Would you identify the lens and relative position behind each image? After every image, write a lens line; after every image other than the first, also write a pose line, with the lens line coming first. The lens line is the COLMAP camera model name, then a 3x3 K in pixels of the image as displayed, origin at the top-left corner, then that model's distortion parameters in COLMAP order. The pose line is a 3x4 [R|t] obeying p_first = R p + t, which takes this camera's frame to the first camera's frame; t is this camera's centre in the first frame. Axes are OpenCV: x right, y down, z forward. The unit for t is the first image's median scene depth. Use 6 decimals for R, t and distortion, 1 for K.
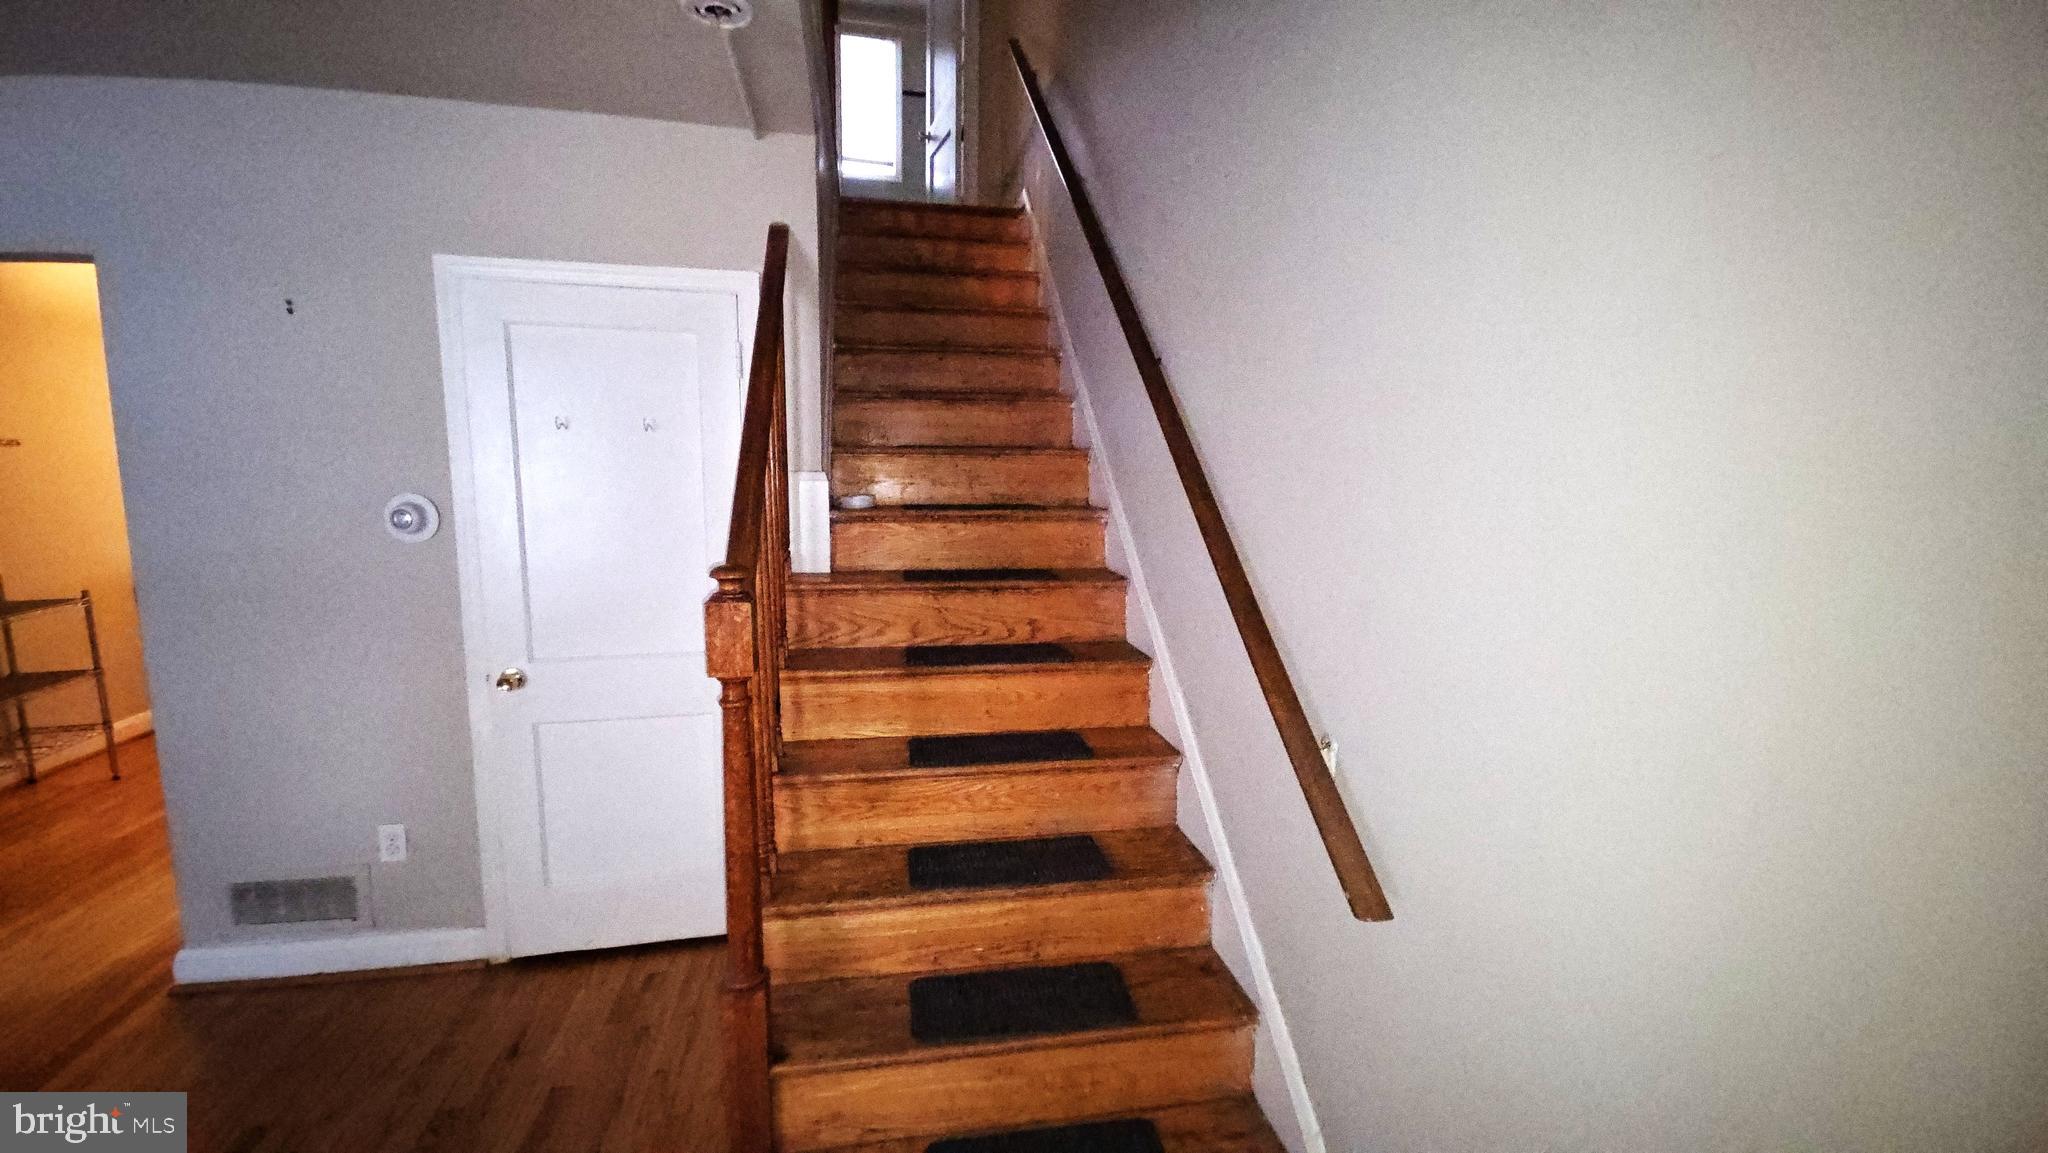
lens RADIAL K [[831.9, 0, 1017.1], [0, 831.9, 585.8], [0, 0, 1]] dist [0.013018, -0.005503]
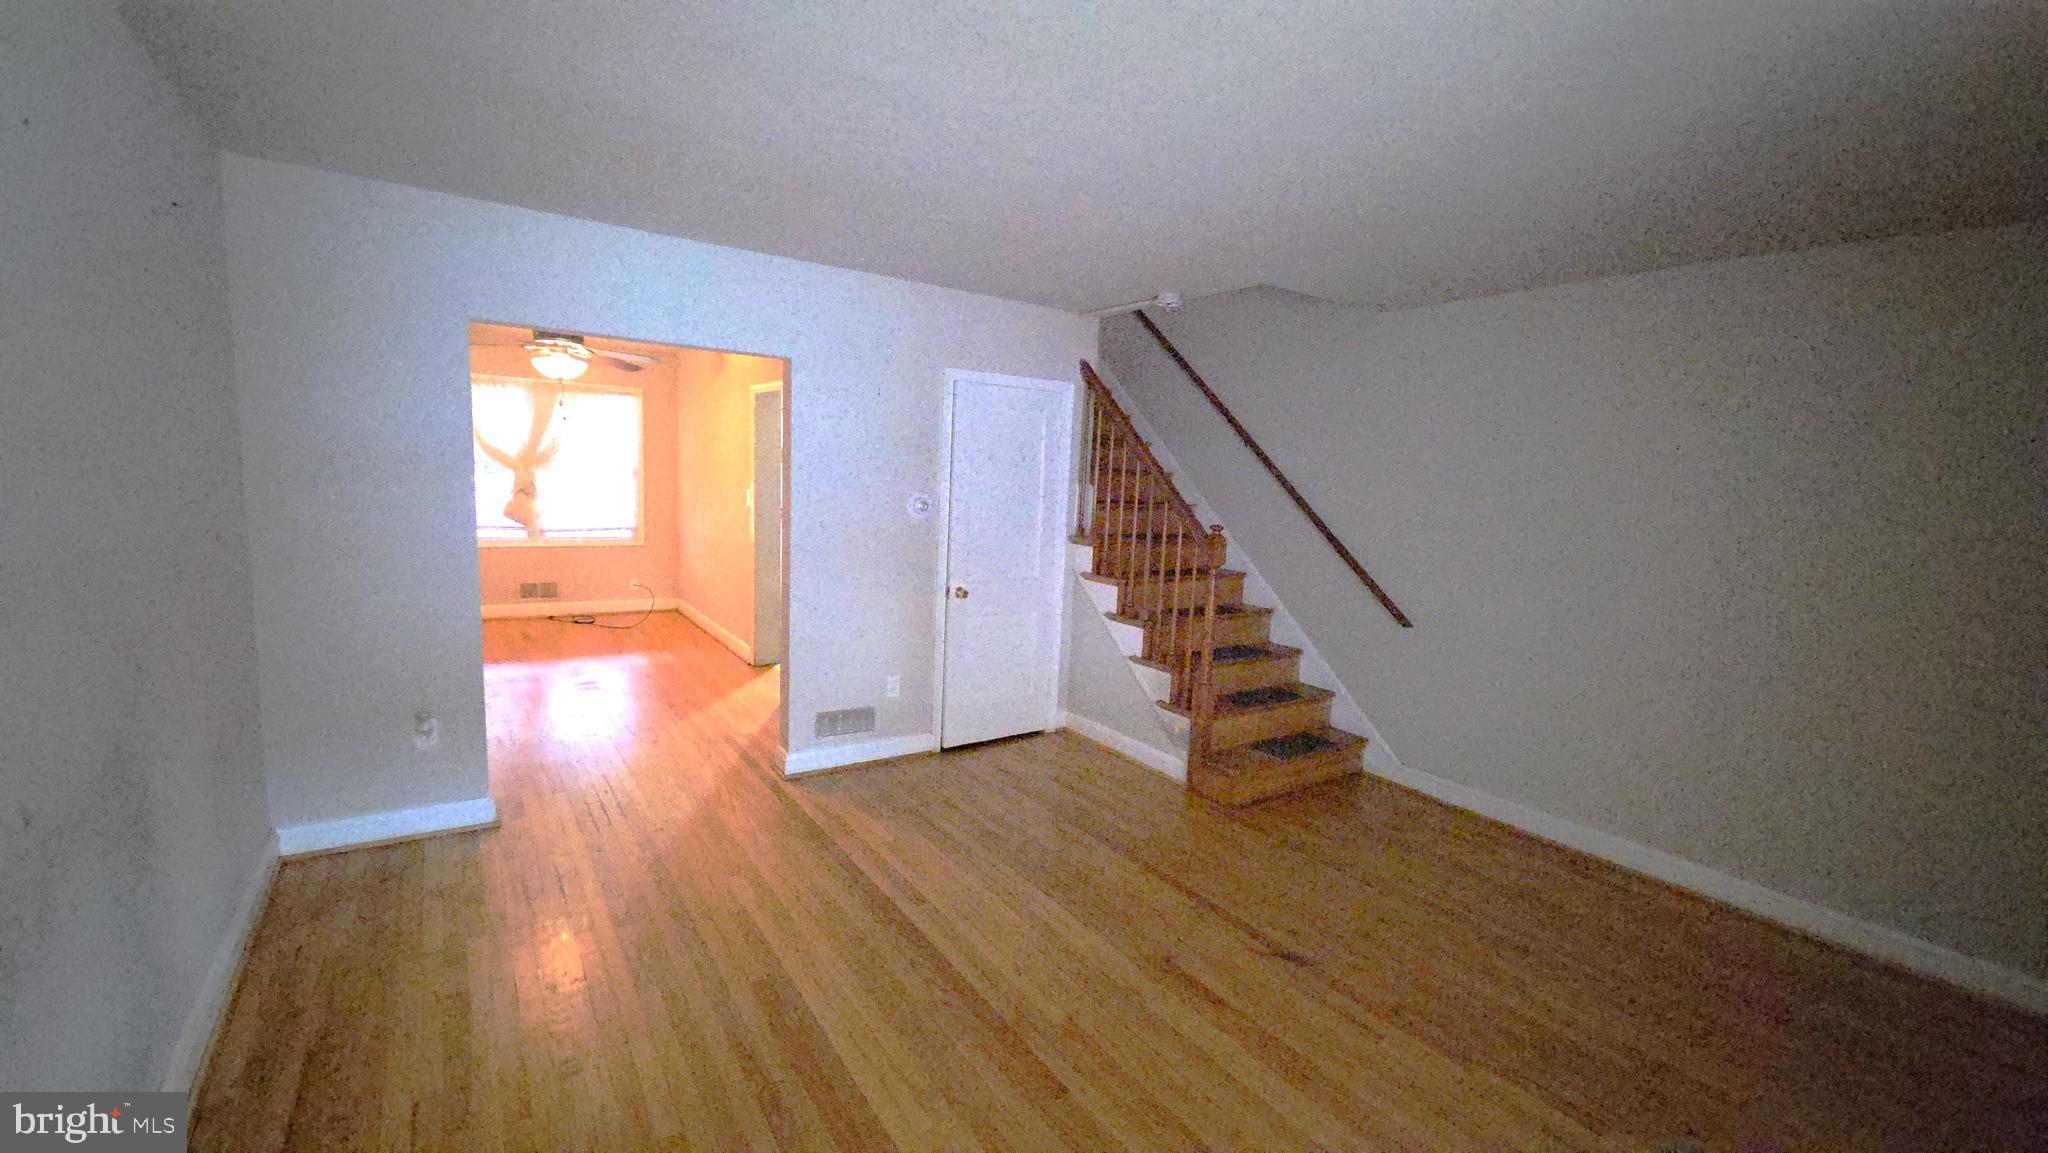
lens RADIAL K [[831.9, 0, 1008.9], [0, 831.9, 581.5], [0, 0, 1]] dist [0.013018, -0.005503]
pose [[0.918170, -0.024170, 0.395448, -1.252169], [0.024169, 0.999695, 0.004984, 0.081149], [-0.395448, 0.004981, 0.918475, -0.761487]]
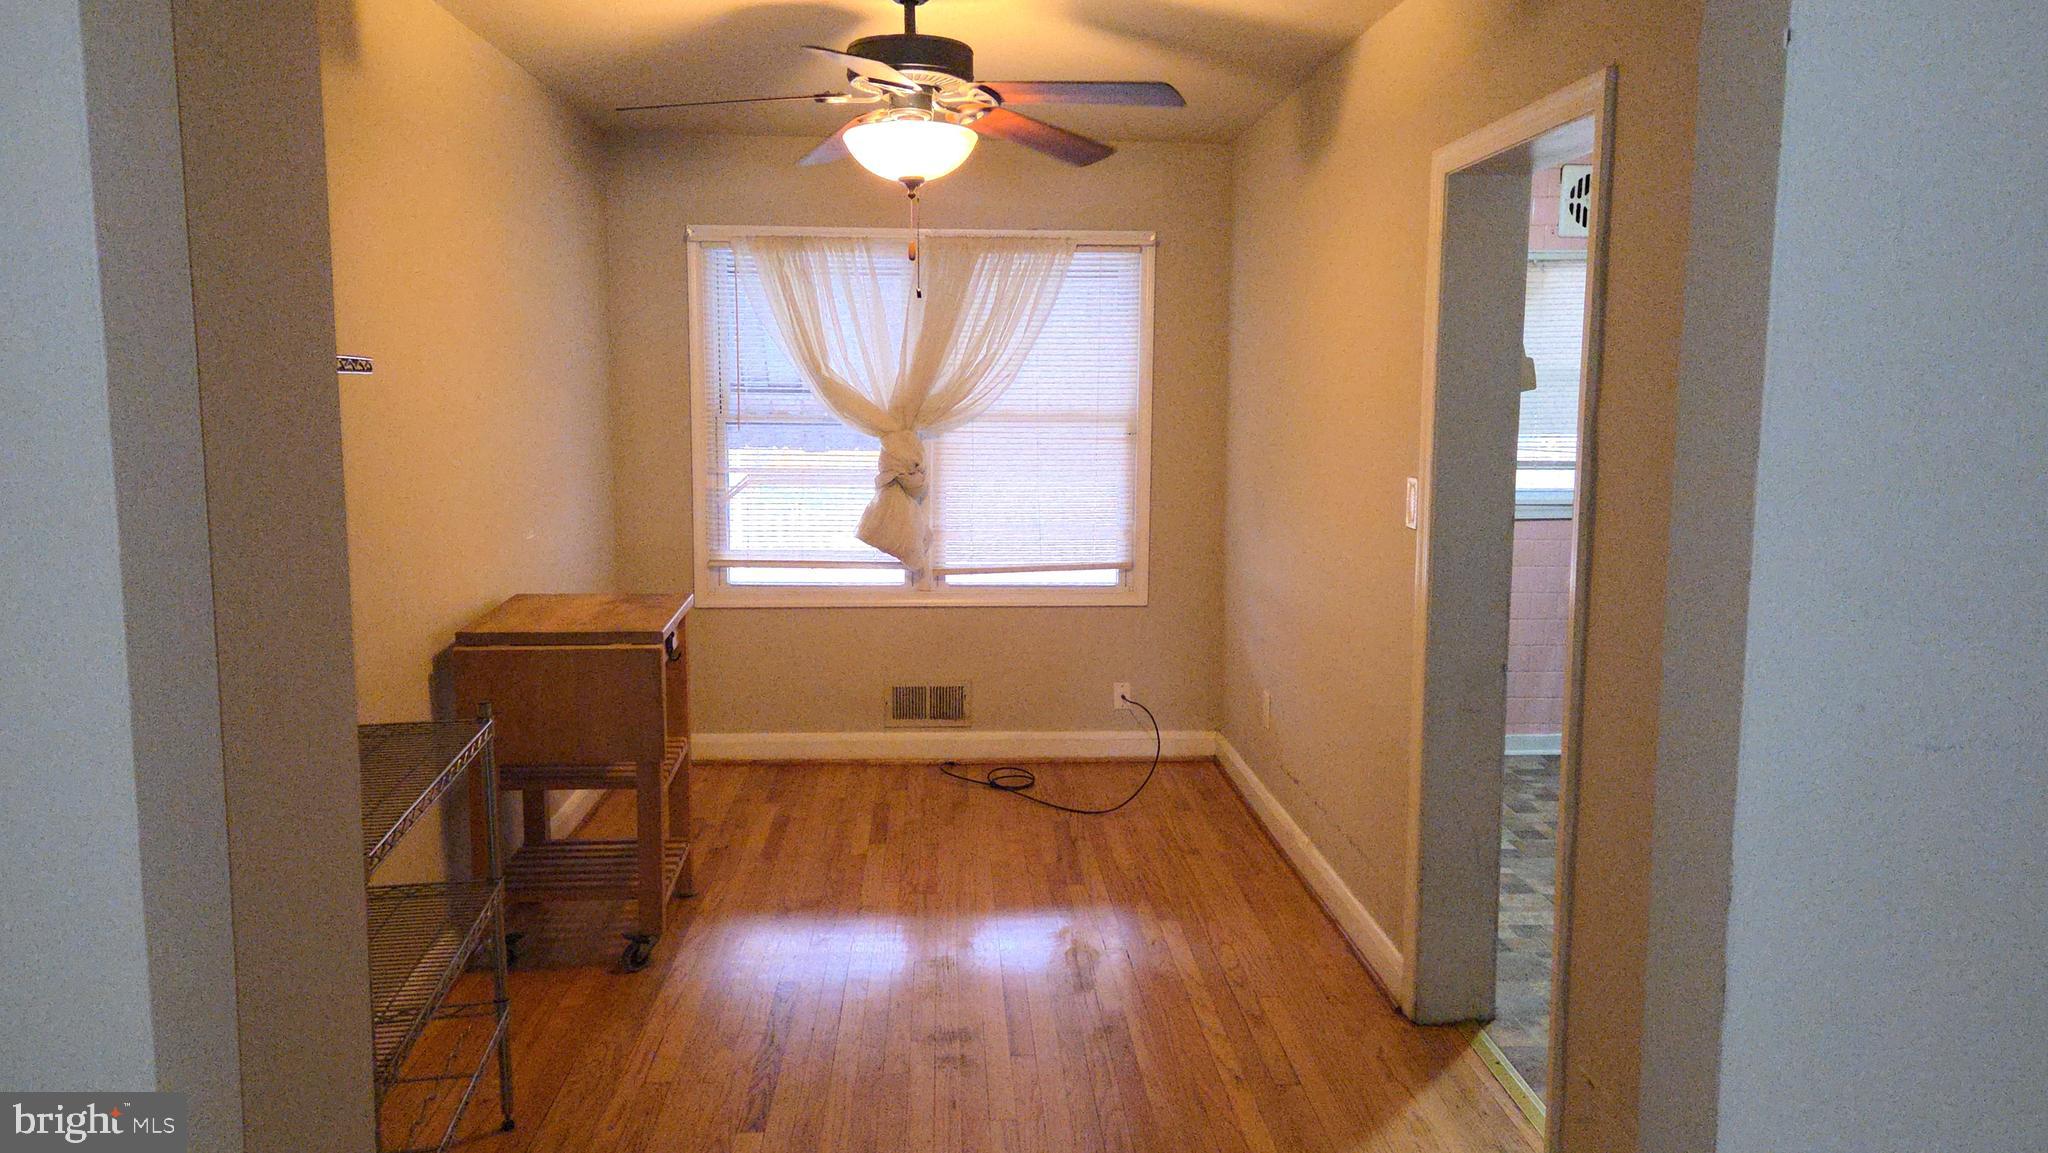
lens RADIAL K [[1465.6, 0, 1024.1], [0, 1465.6, 598.0], [0, 0, 1]] dist [0.038046, -0.011479]
pose [[0.992751, 0.005272, -0.120070, -1.177809], [-0.006451, 0.999935, -0.009430, -0.066481], [0.120012, 0.010136, 0.992721, 0.380792]]
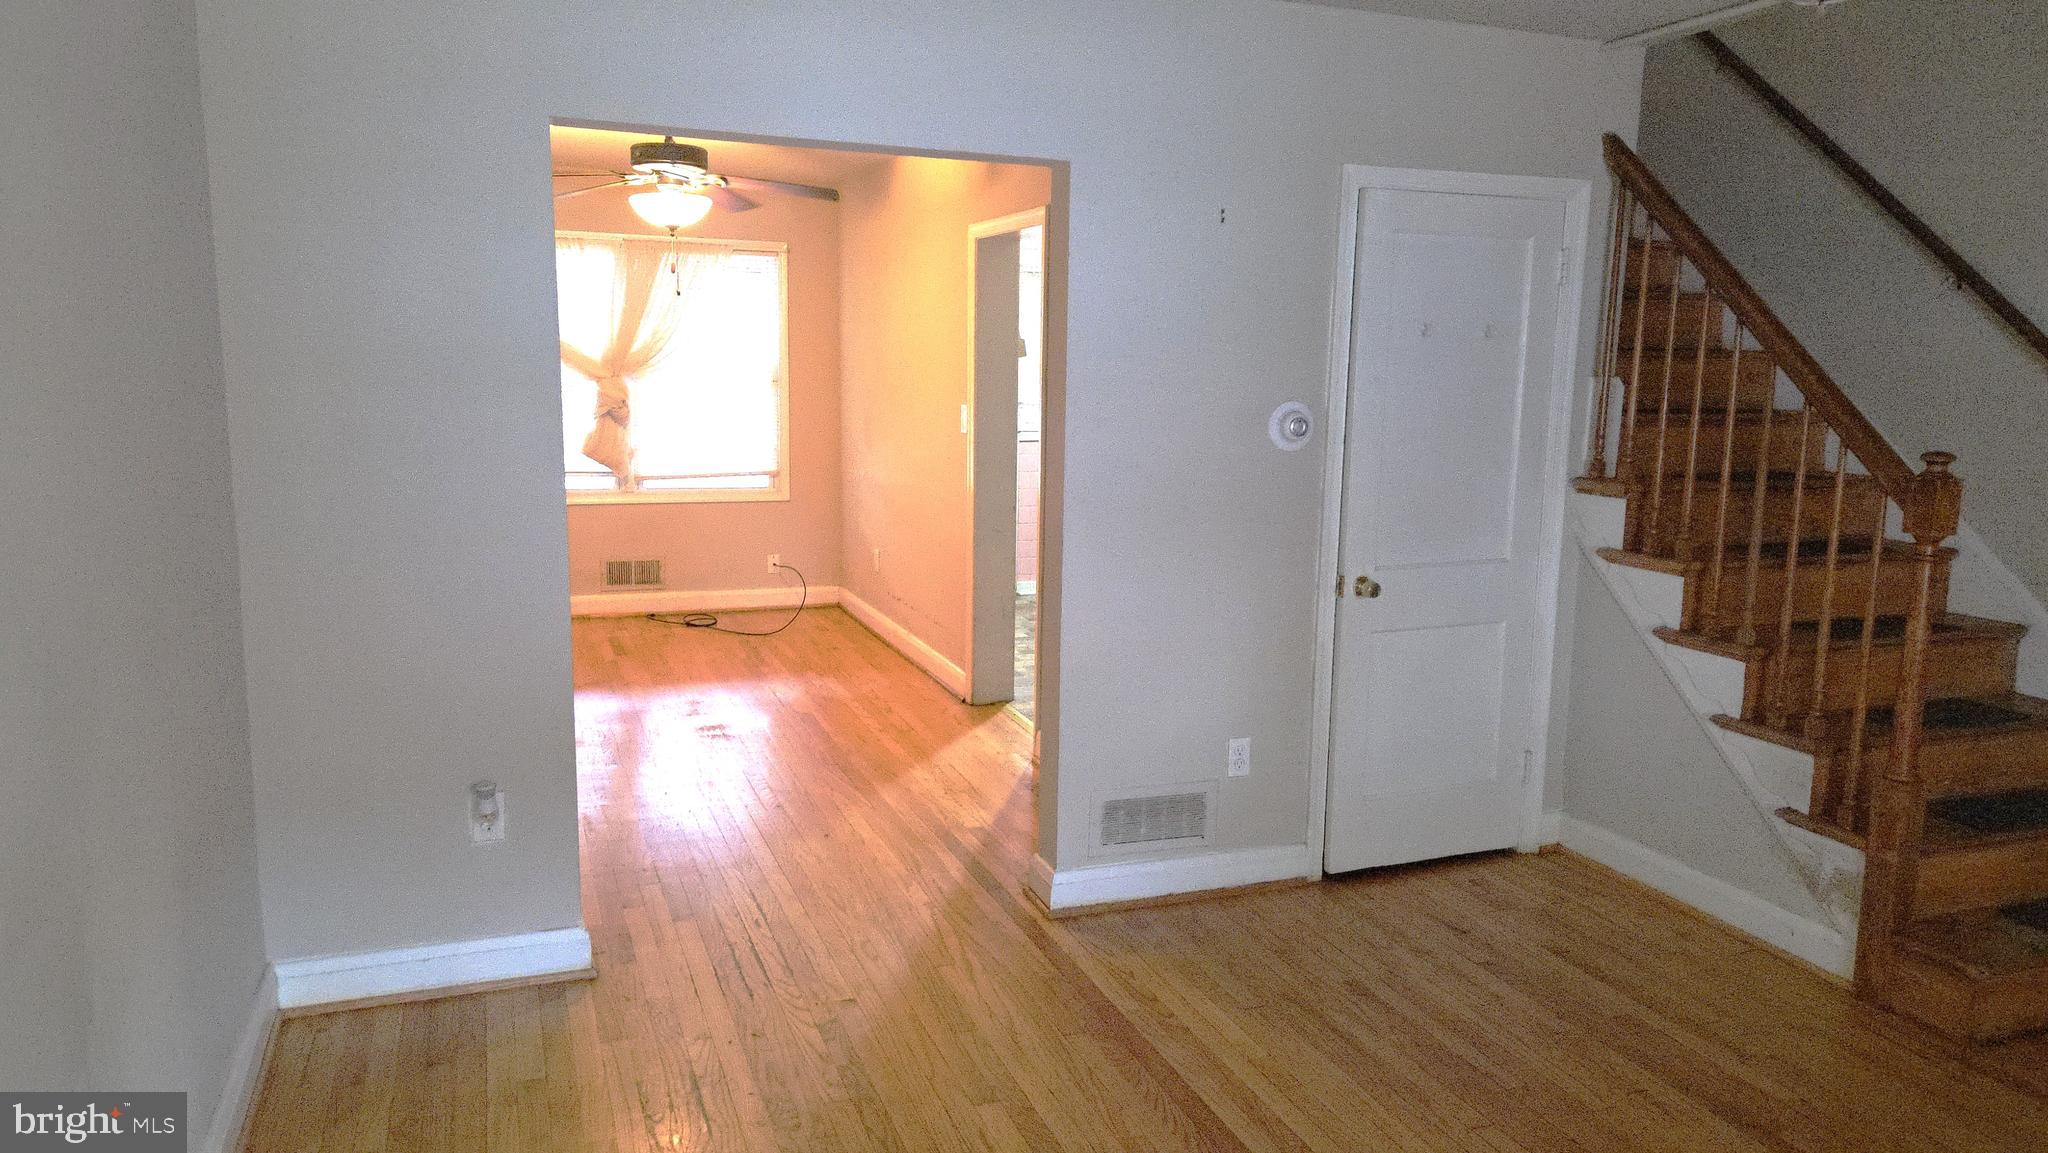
lens RADIAL K [[1377.0, 0, 1023.4], [0, 1377.0, 578.1], [0, 0, 1]] dist [0.043537, -0.012985]
pose [[0.983459, -0.024339, 0.179491, -1.314398], [0.021691, 0.999625, 0.016698, 0.065793], [-0.179830, -0.012529, 0.983618, -0.560317]]
